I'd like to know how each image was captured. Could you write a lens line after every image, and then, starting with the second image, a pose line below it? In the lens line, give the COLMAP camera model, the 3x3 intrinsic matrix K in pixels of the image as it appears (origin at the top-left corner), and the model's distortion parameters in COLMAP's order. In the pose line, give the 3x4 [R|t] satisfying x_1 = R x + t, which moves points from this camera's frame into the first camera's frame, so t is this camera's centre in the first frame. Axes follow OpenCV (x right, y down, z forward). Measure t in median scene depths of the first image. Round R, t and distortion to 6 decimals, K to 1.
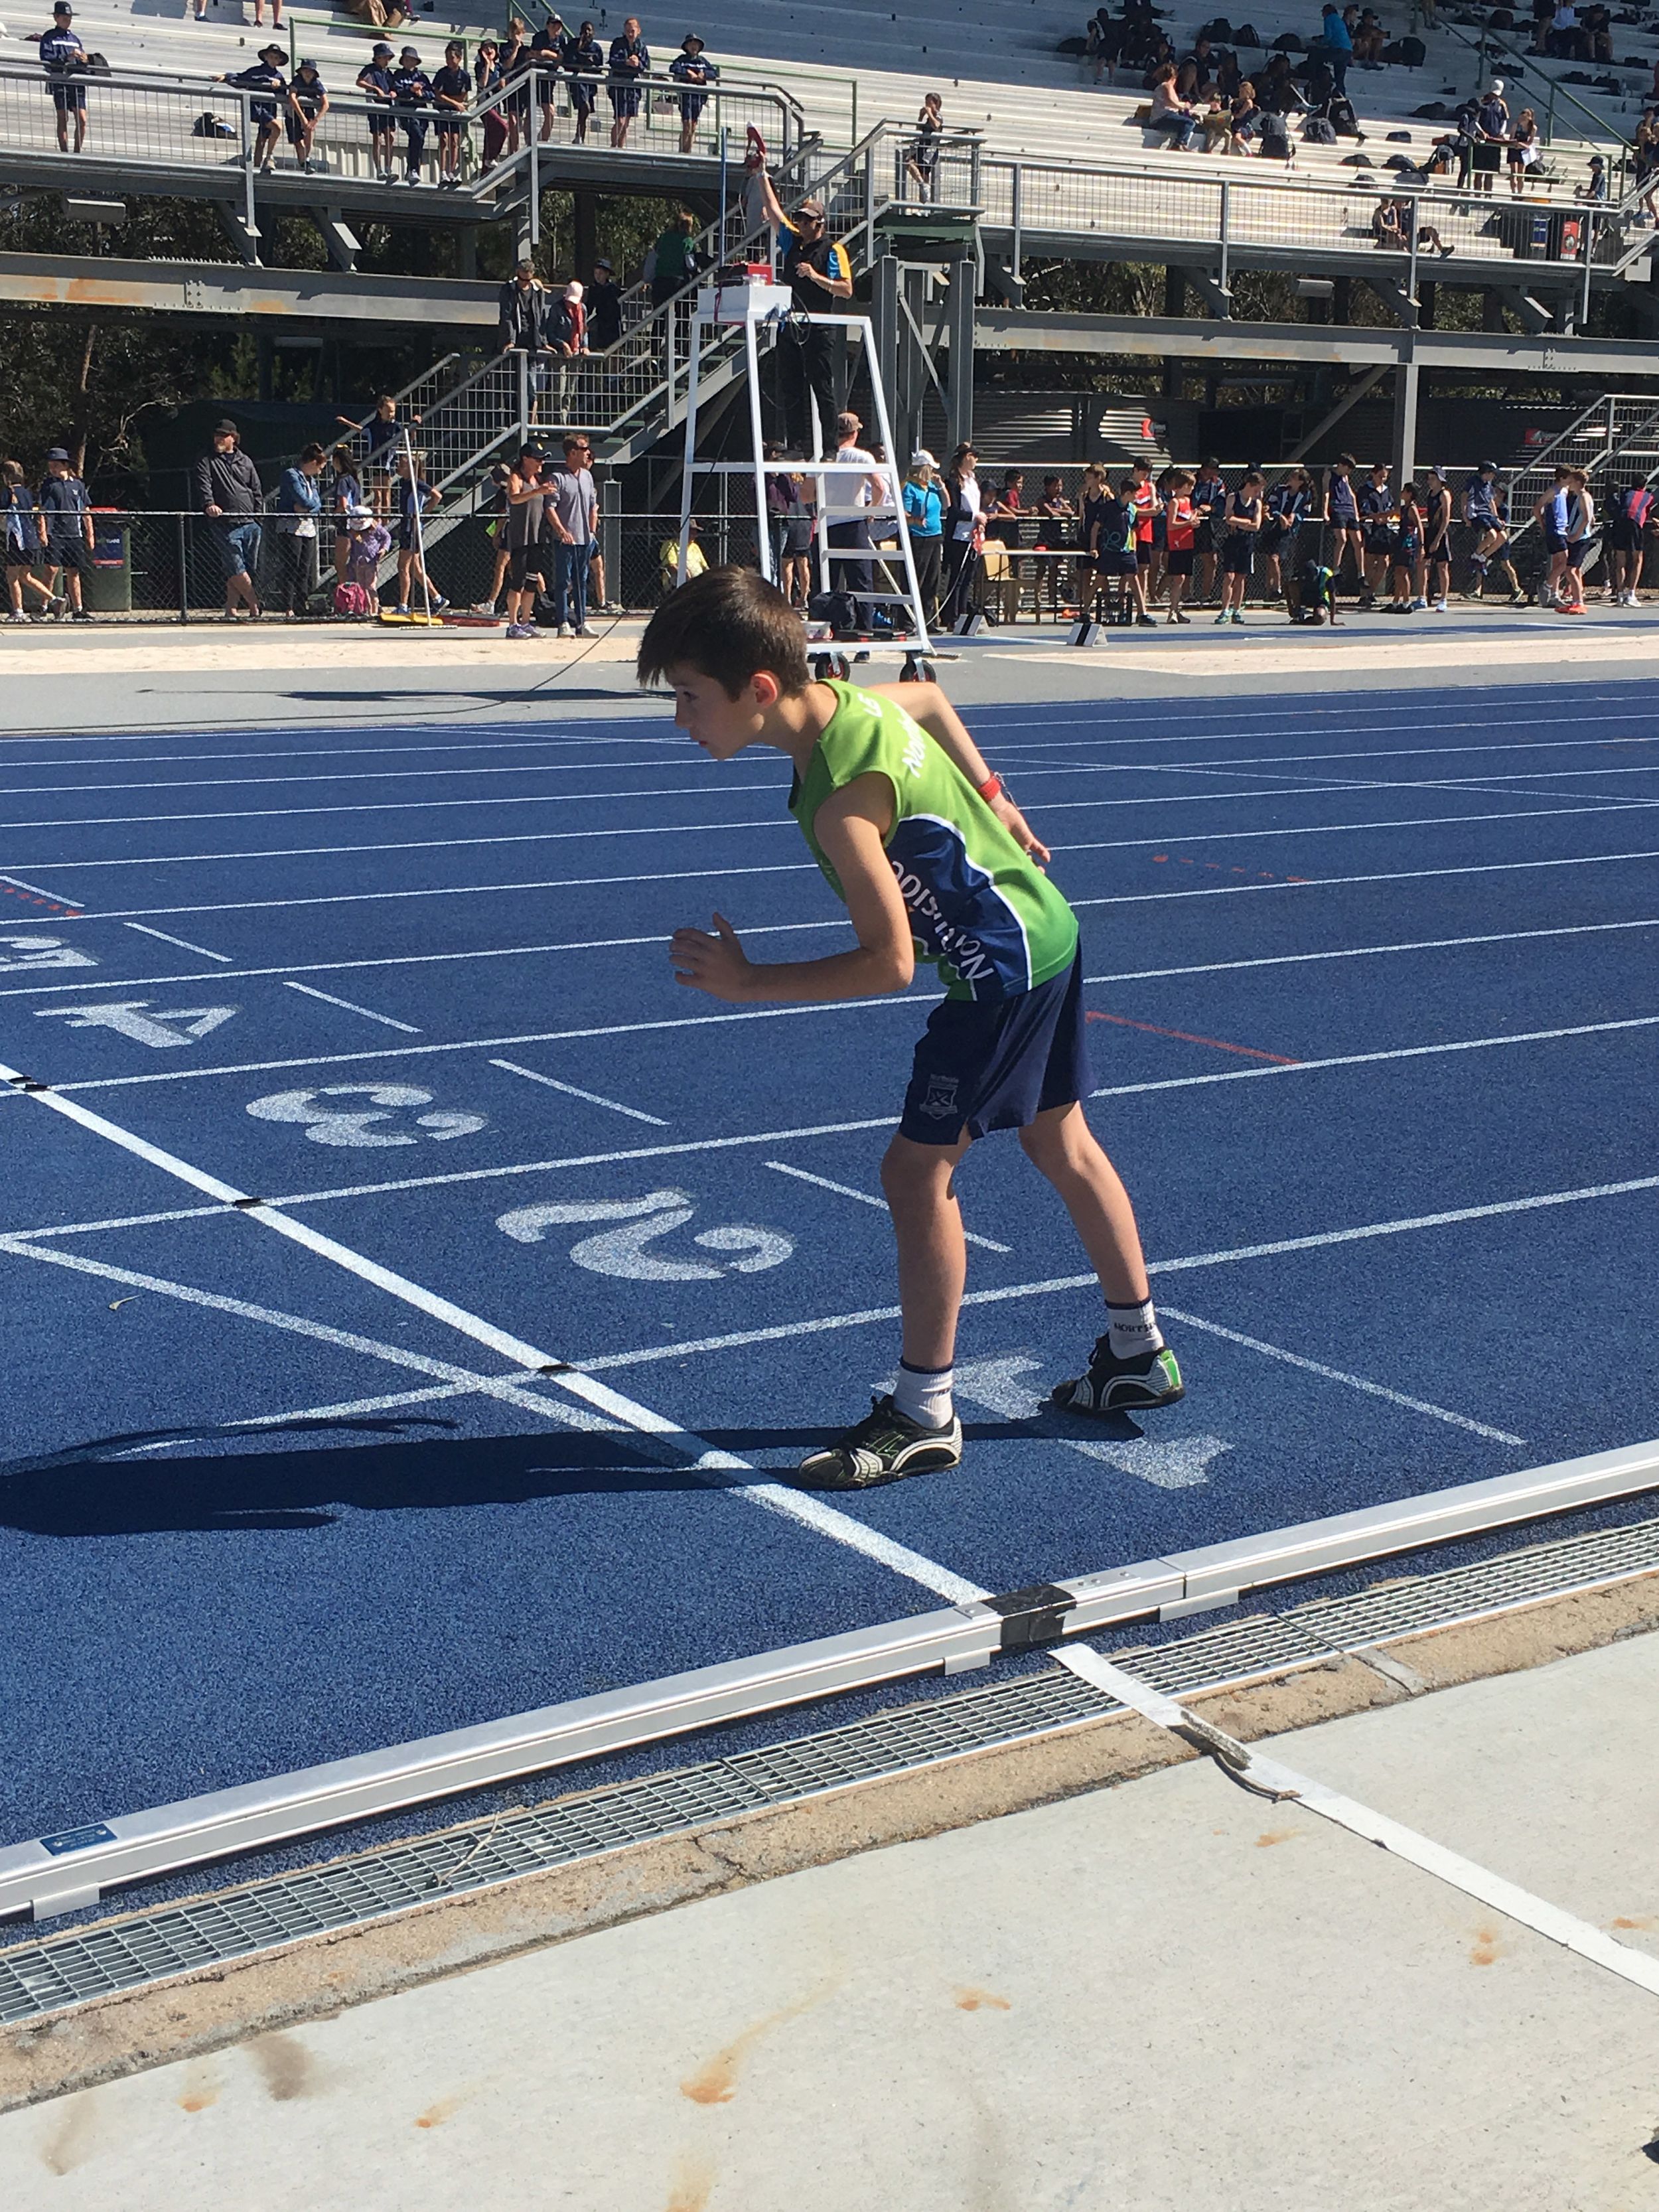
lens RADIAL K [[2948.7, 0, 826.9], [0, 2948.7, 1127.5], [0, 0, 1]] dist [0.067951, 0.000000]
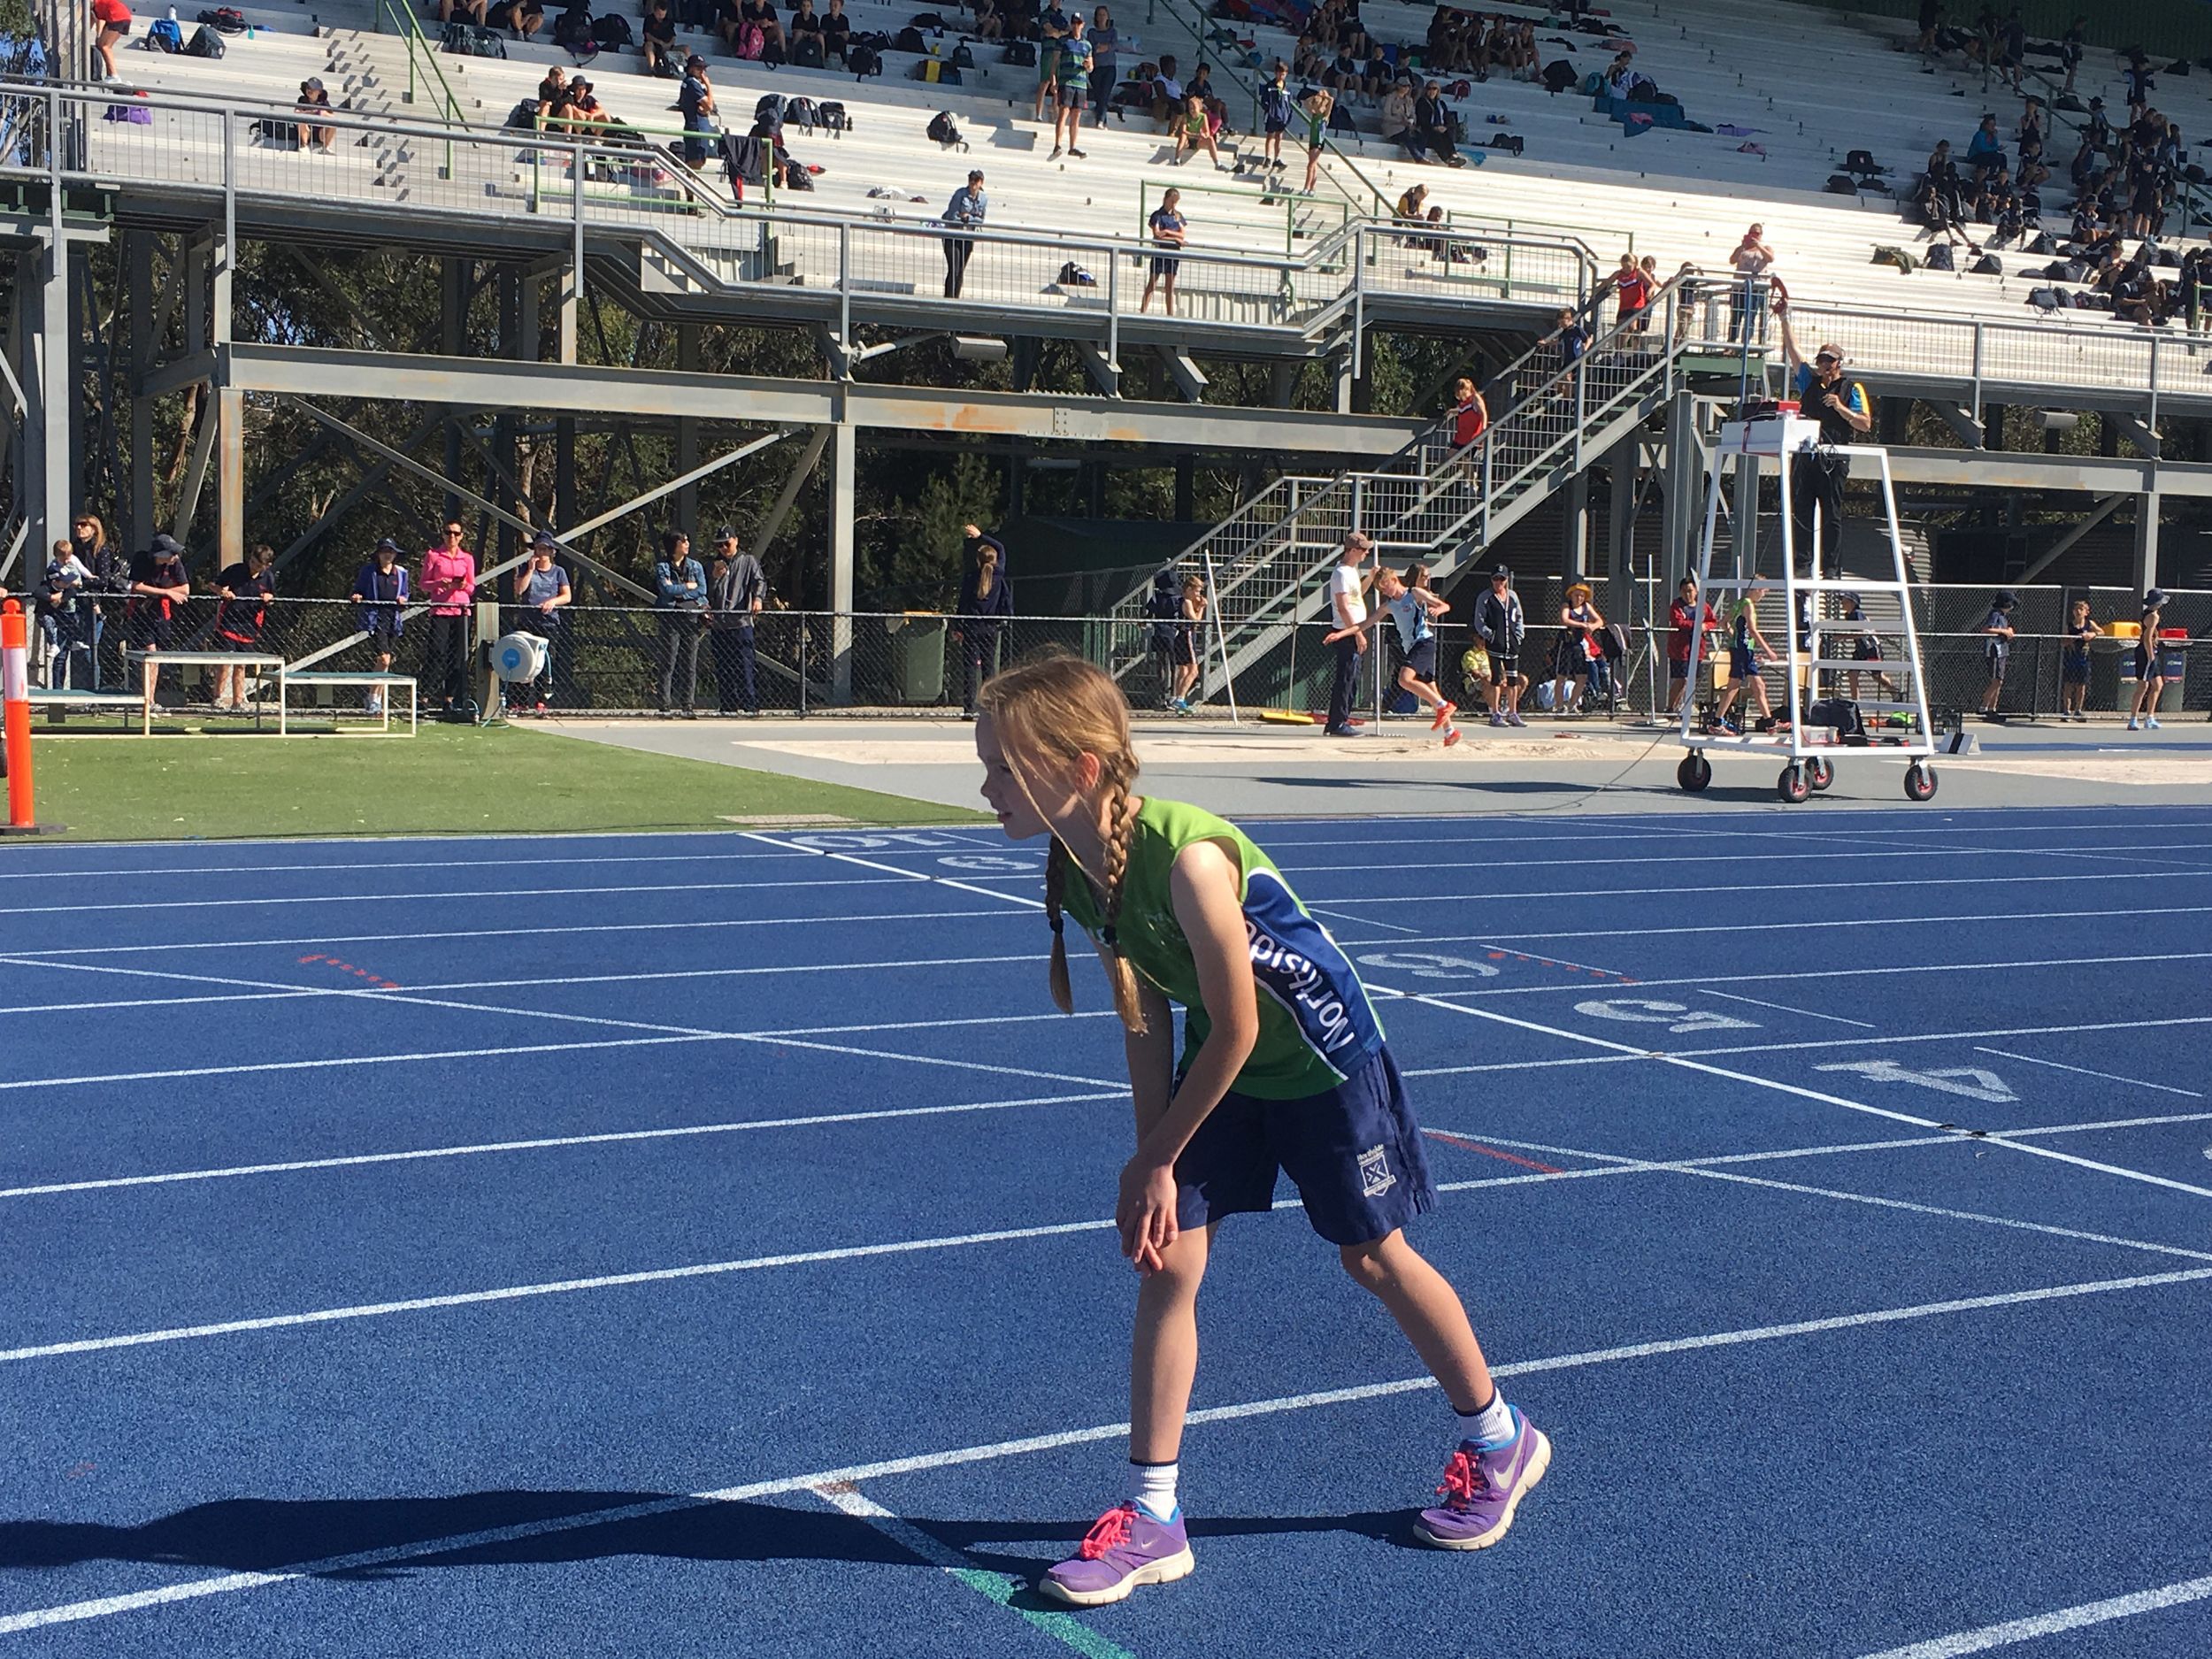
lens RADIAL K [[2892.5, 0, 1060.5], [0, 2892.5, 835.7], [0, 0, 1]] dist [0.079159, 0.000000]
pose [[0.996185, 0.021808, -0.084500, -0.191089], [-0.032595, 0.991179, -0.128458, 0.011071], [0.080953, 0.130722, 0.988108, -0.050498]]
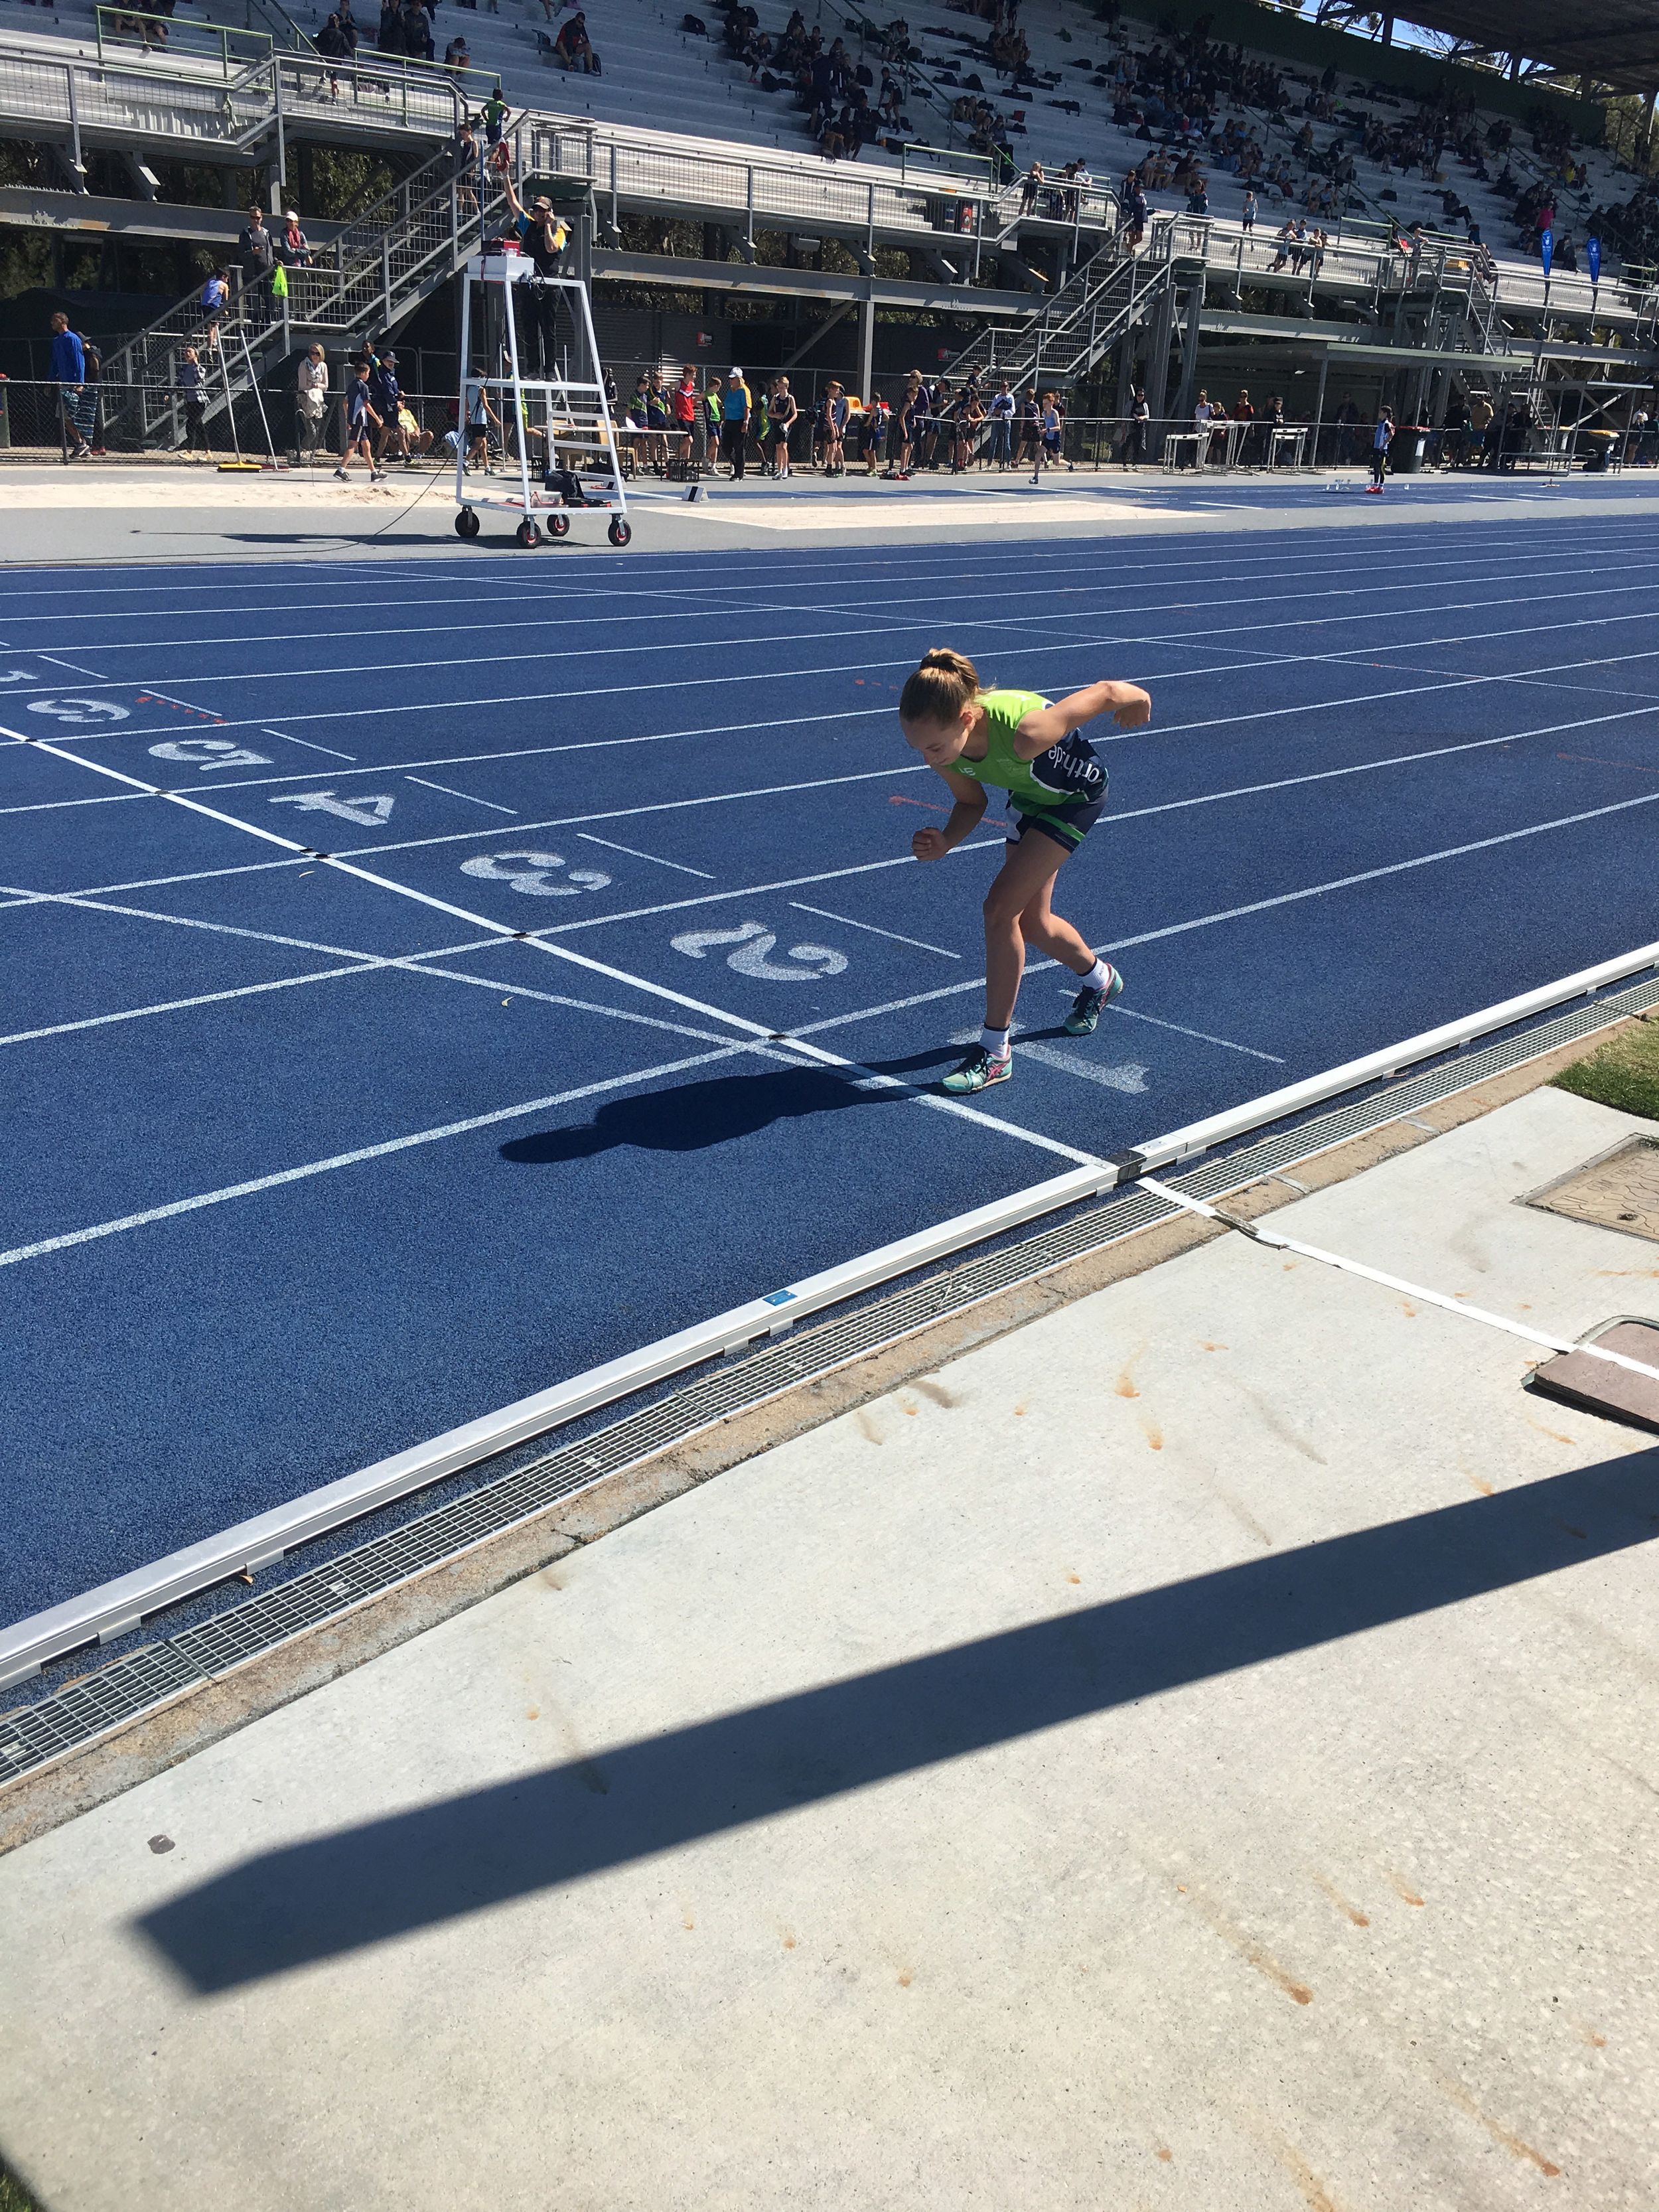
lens RADIAL K [[1912.7, 0, 834.8], [0, 1912.7, 1103.9], [0, 0, 1]] dist [0.090540, -0.111598]
pose [[0.979018, -0.036942, 0.200397, -0.073771], [0.004782, 0.987324, 0.158649, -0.016480], [-0.203718, -0.154362, 0.966784, -0.043591]]
